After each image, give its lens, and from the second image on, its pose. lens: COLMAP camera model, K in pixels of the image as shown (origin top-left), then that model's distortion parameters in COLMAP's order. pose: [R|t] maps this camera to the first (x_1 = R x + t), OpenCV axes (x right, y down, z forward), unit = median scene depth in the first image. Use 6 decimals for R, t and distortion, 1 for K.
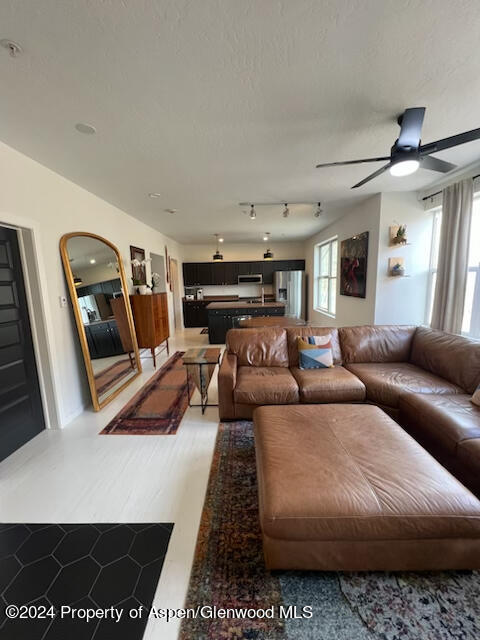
lens RADIAL K [[256.4, 0, 240.0], [0, 256.4, 320.0], [0, 0, 1]] dist [0.000376, 0.000019]
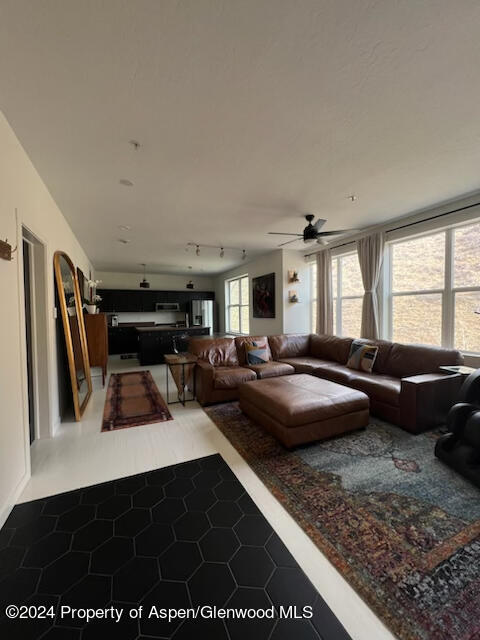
lens RADIAL K [[256.4, 0, 240.0], [0, 256.4, 320.0], [0, 0, 1]] dist [0.000376, 0.000019]
pose [[0.899332, 0.000589, 0.437266, -0.384180], [0.057627, 0.991117, -0.119856, 0.106087], [-0.433452, 0.132989, 0.891310, -0.227161]]
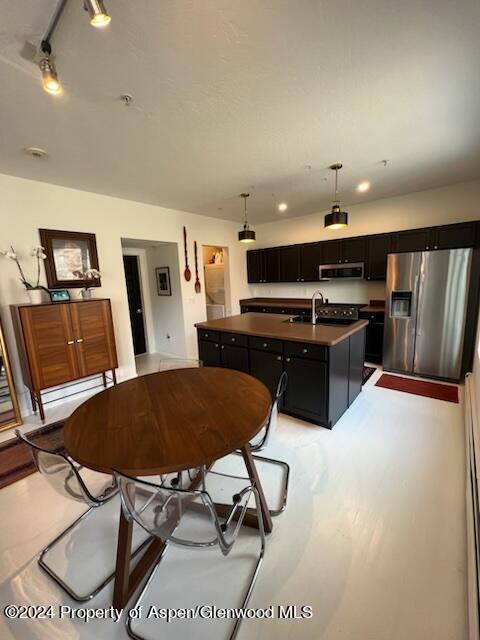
lens RADIAL K [[256.4, 0, 240.0], [0, 256.4, 320.0], [0, 0, 1]] dist [0.000376, 0.000019]
pose [[0.769914, 0.096025, -0.630882, 0.542161], [-0.075757, 0.995376, 0.059052, -0.175522], [0.633635, 0.002329, 0.773629, 1.069913]]
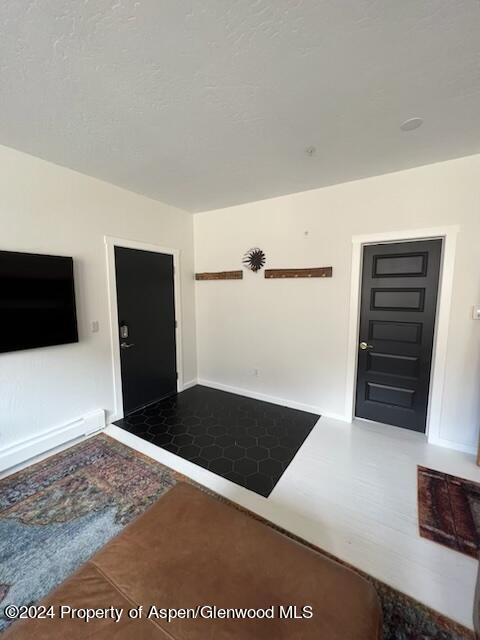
lens RADIAL K [[256.4, 0, 240.0], [0, 256.4, 320.0], [0, 0, 1]] dist [0.000376, 0.000019]
pose [[-0.525632, 0.124609, -0.841536, 0.338246], [-0.115266, 0.969660, 0.215578, -0.115536], [0.842867, 0.210316, -0.495321, 0.633447]]
